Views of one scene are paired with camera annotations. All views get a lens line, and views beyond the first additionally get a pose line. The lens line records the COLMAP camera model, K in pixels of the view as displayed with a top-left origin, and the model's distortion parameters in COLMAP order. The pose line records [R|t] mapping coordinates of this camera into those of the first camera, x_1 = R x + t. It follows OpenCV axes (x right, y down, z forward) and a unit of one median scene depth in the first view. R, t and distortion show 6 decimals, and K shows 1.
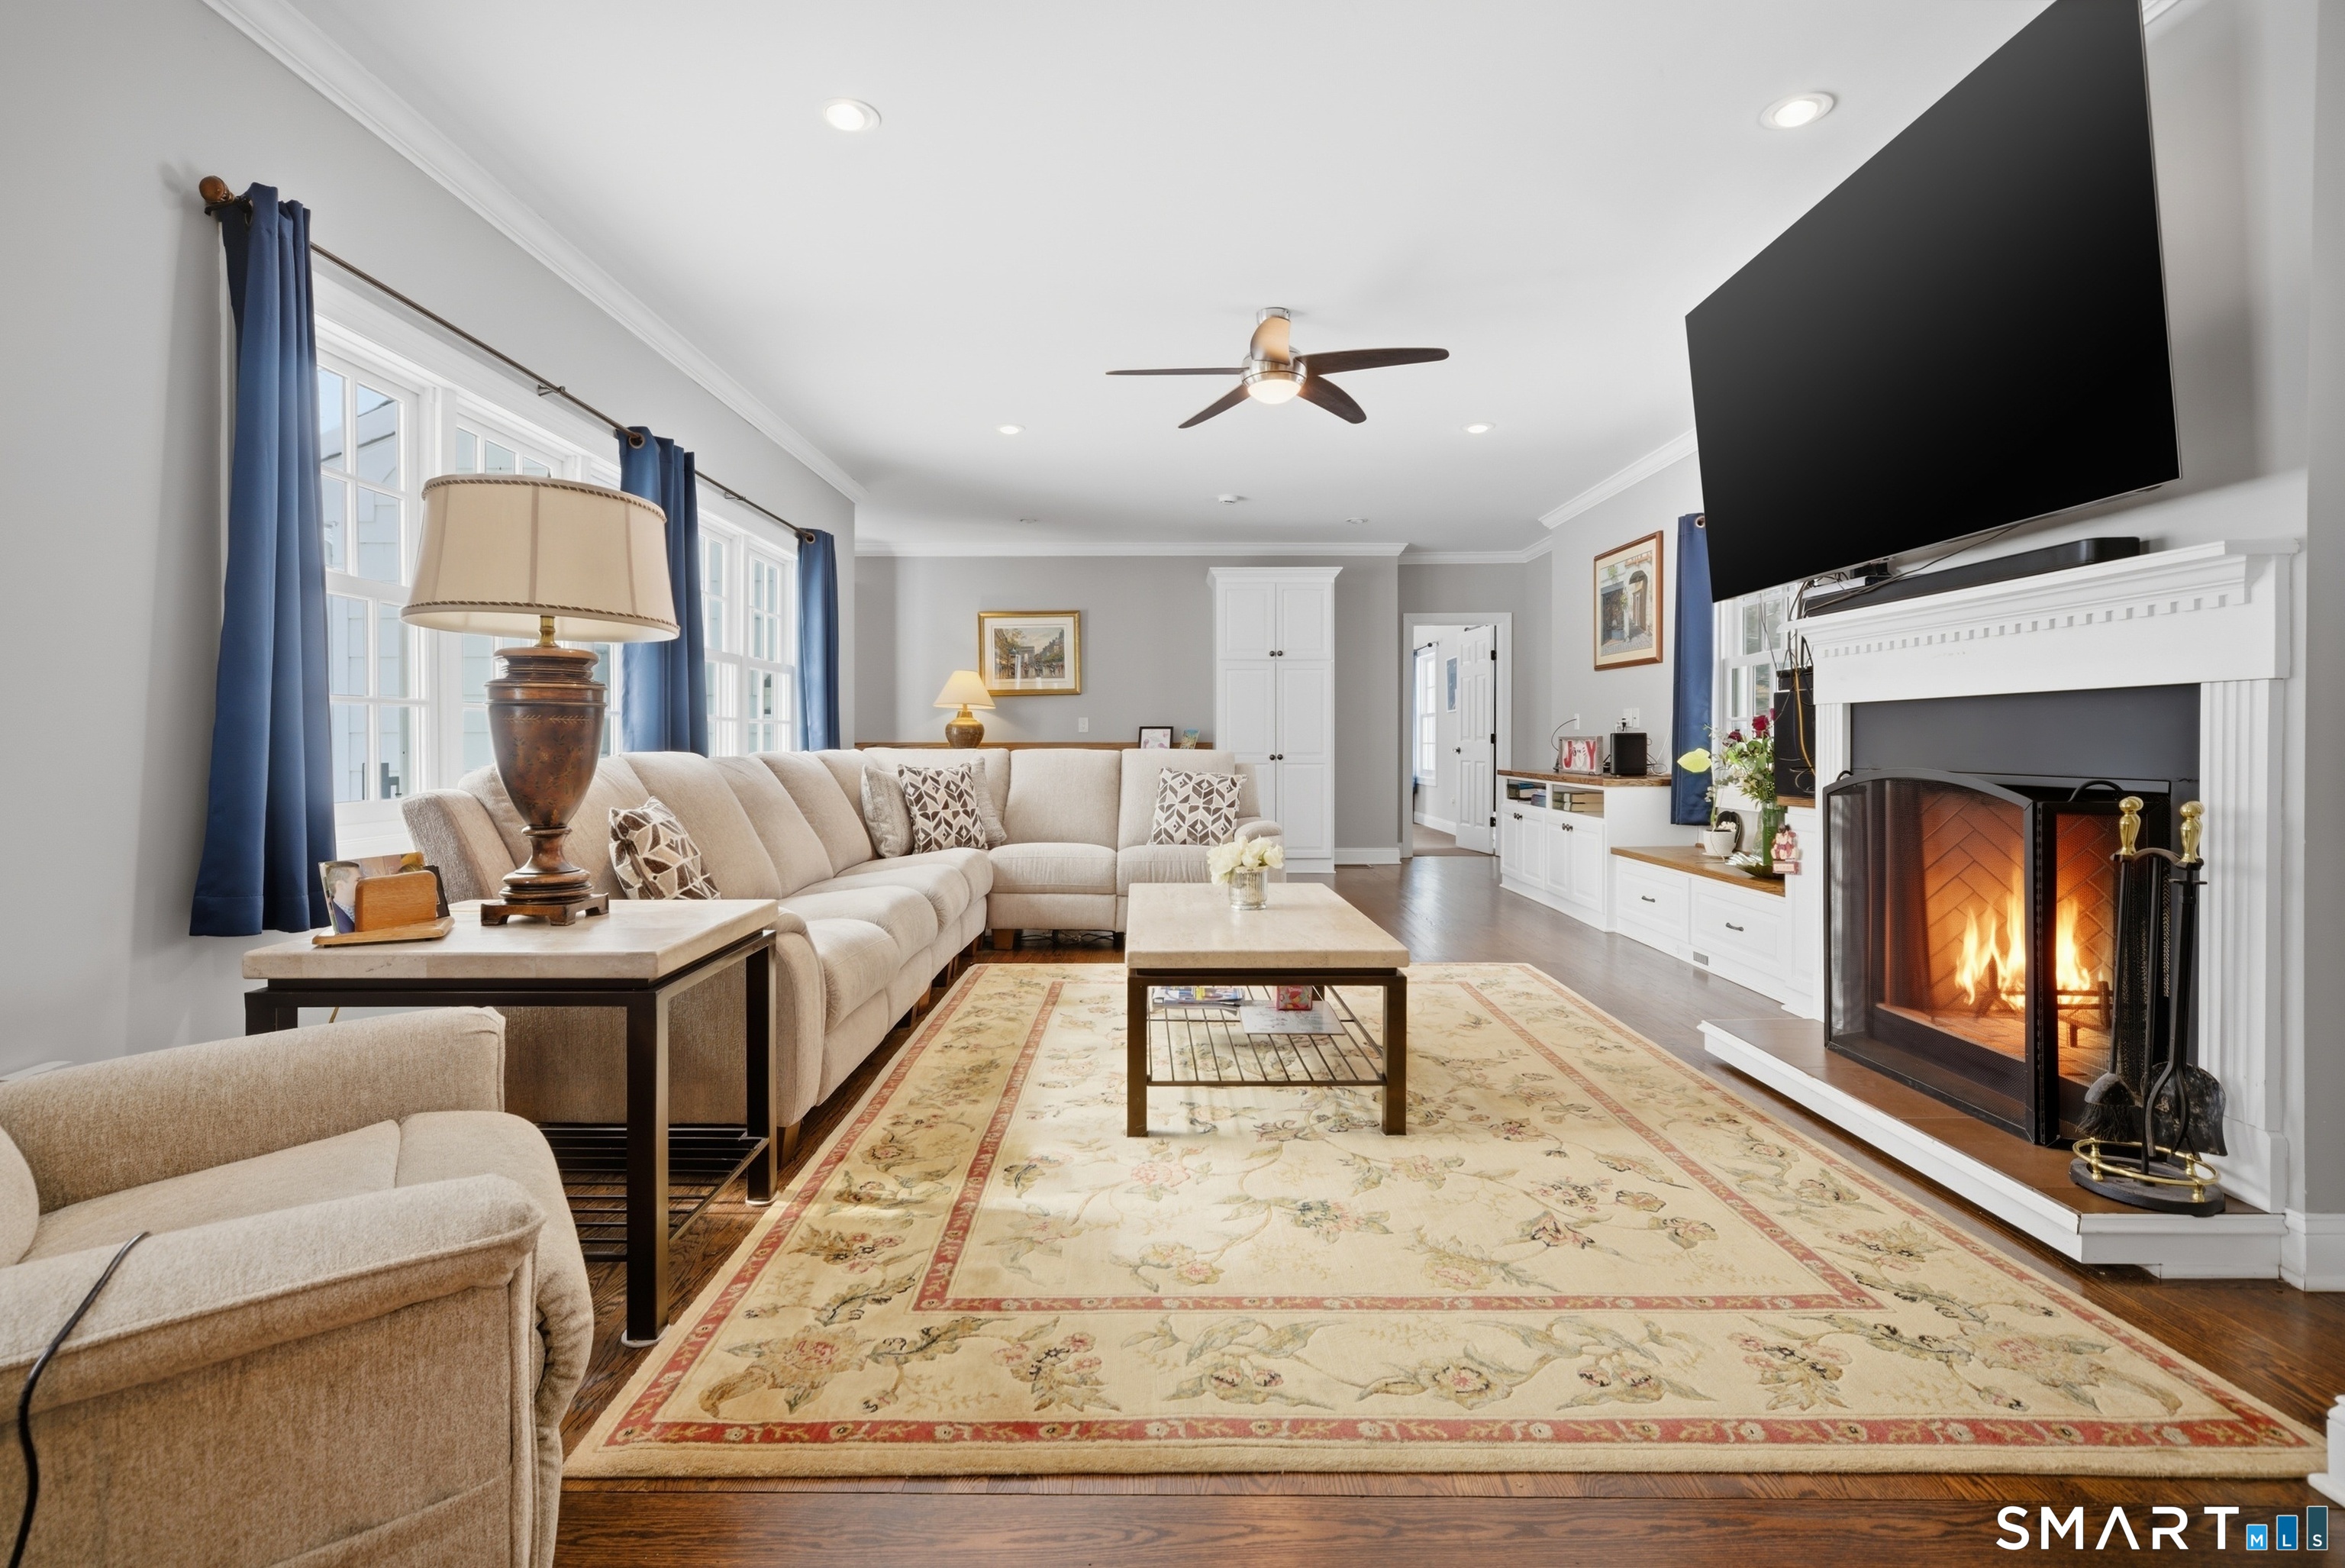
lens RADIAL K [[1086.4, 0, 1161.9], [0, 1086.4, 759.5], [0, 0, 1]] dist [0.000436, 0.001357]
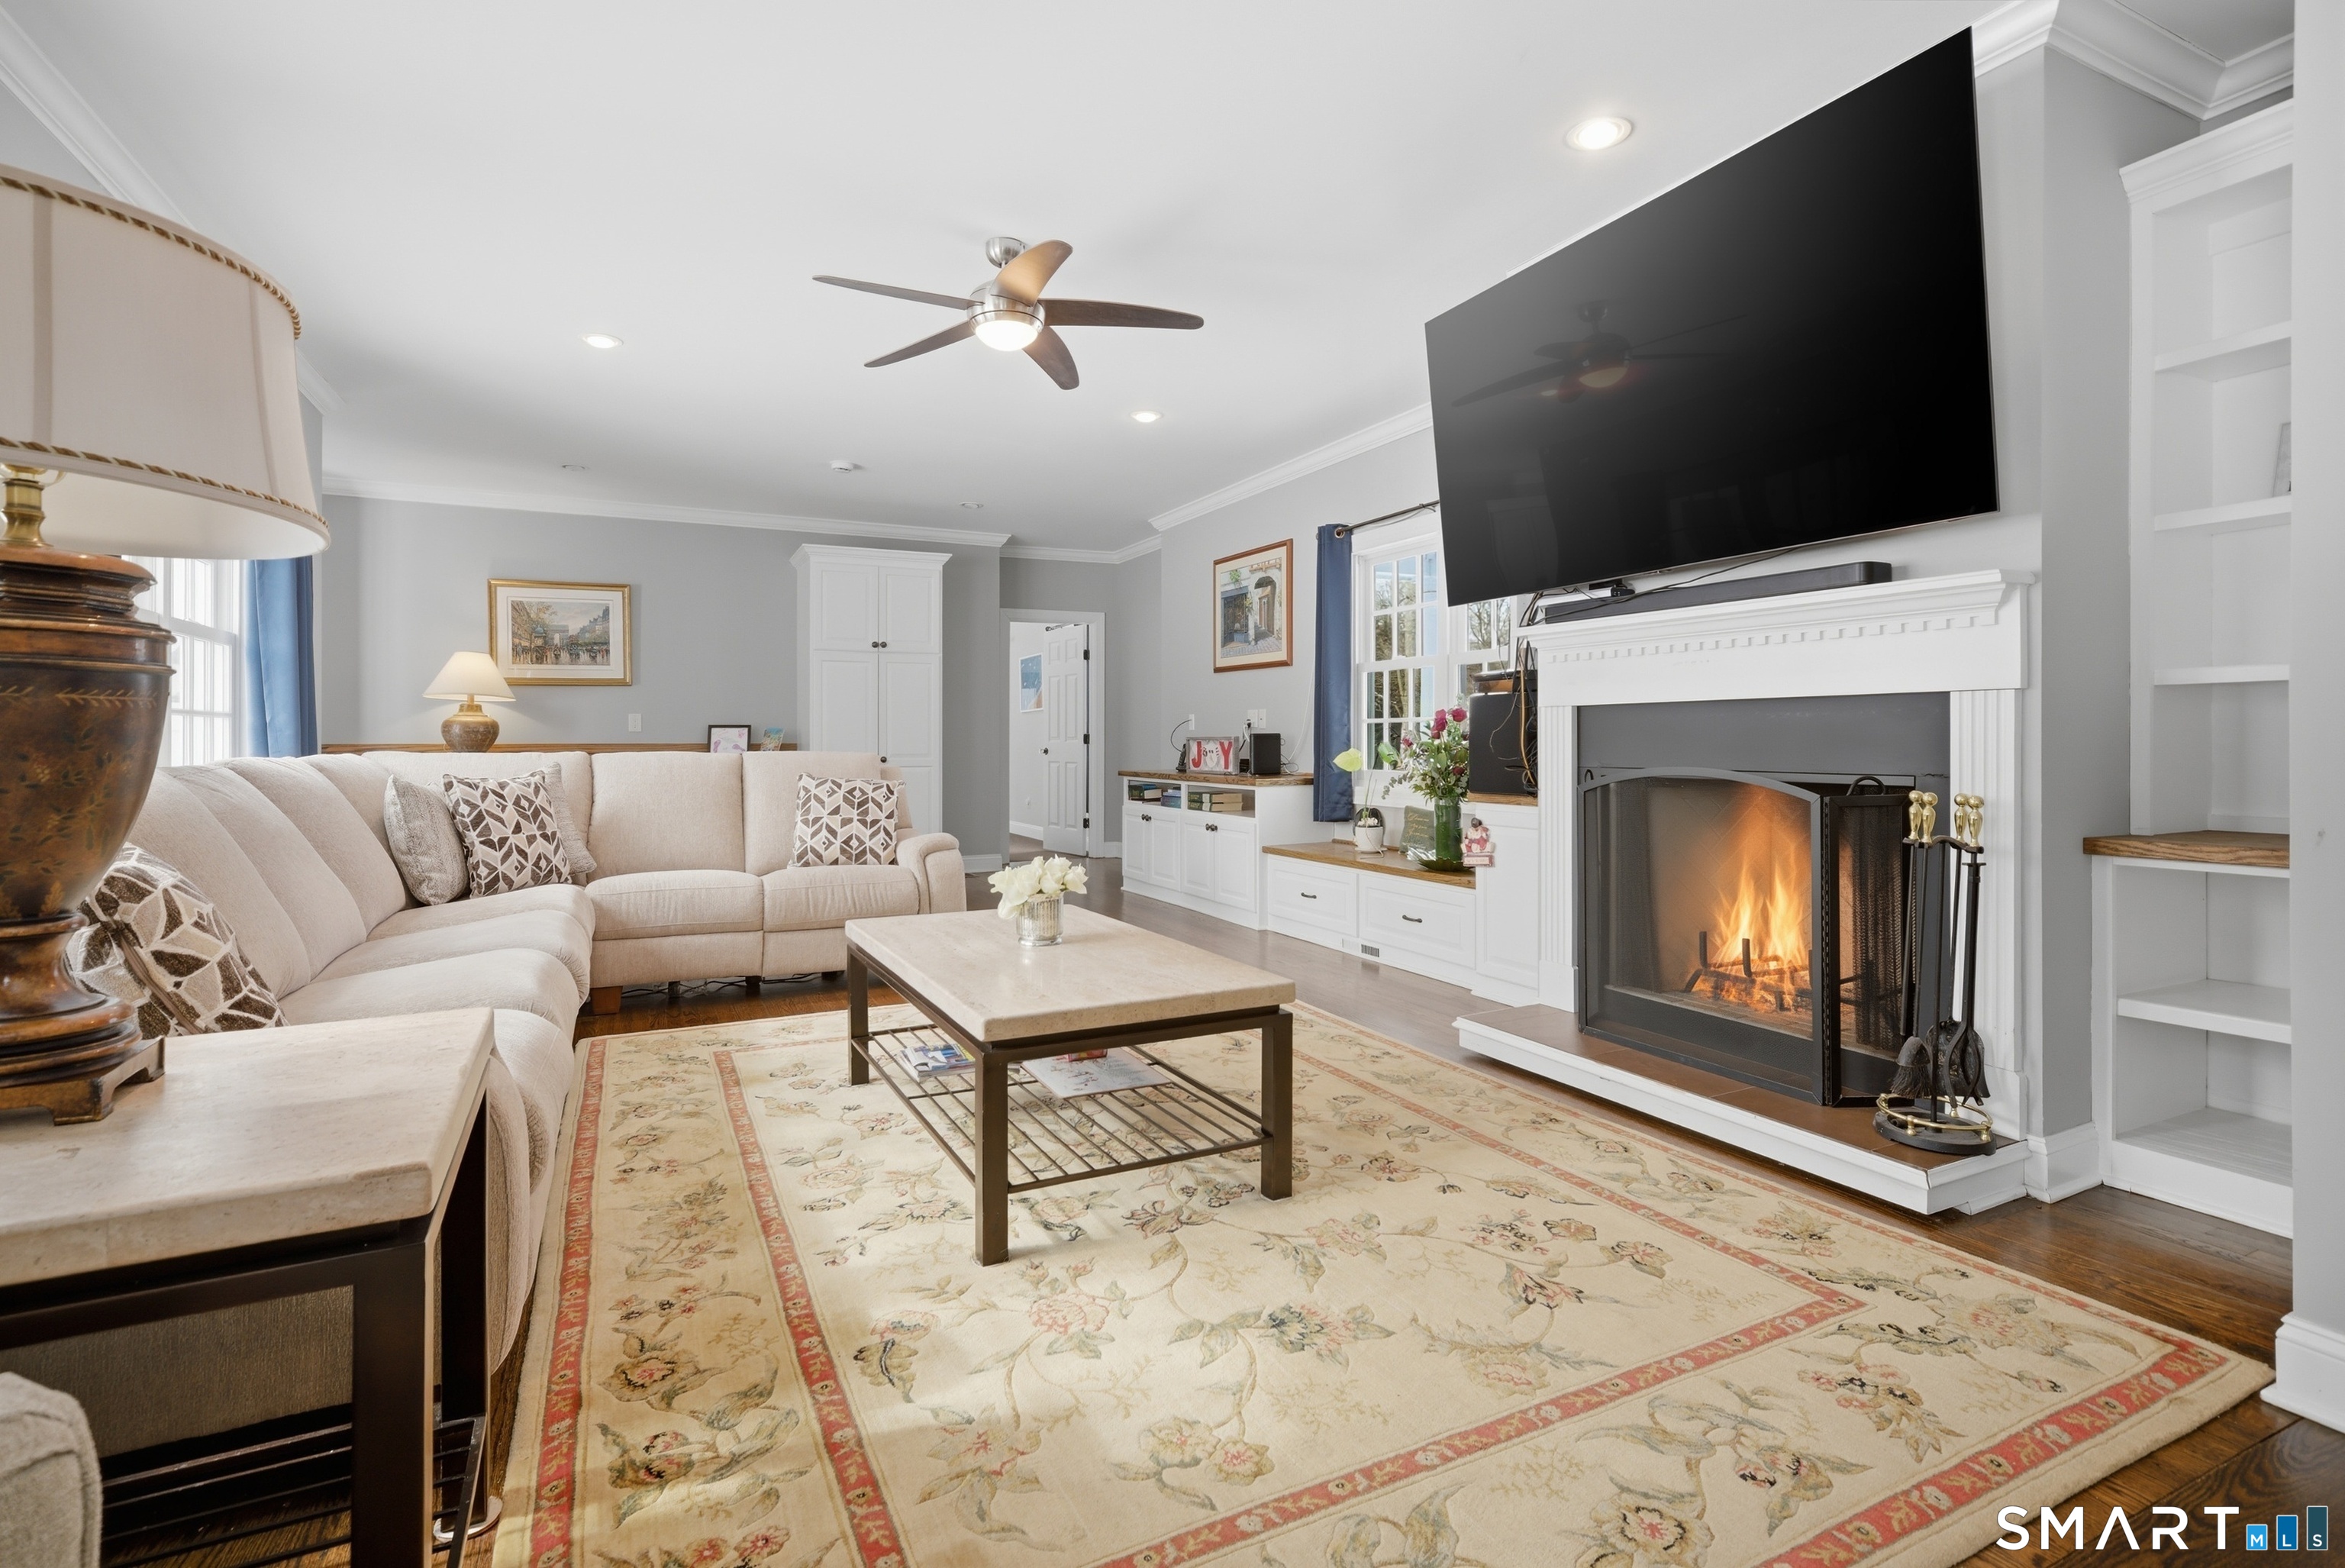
lens RADIAL K [[1082.3, 0, 1148.5], [0, 1082.3, 755.0], [0, 0, 1]] dist [-0.004606, 0.000781]
pose [[0.897969, -0.005506, 0.440024, -0.231140], [0.007637, 0.999966, -0.003072, -0.004109], [-0.439992, 0.006118, 0.897981, 0.245351]]
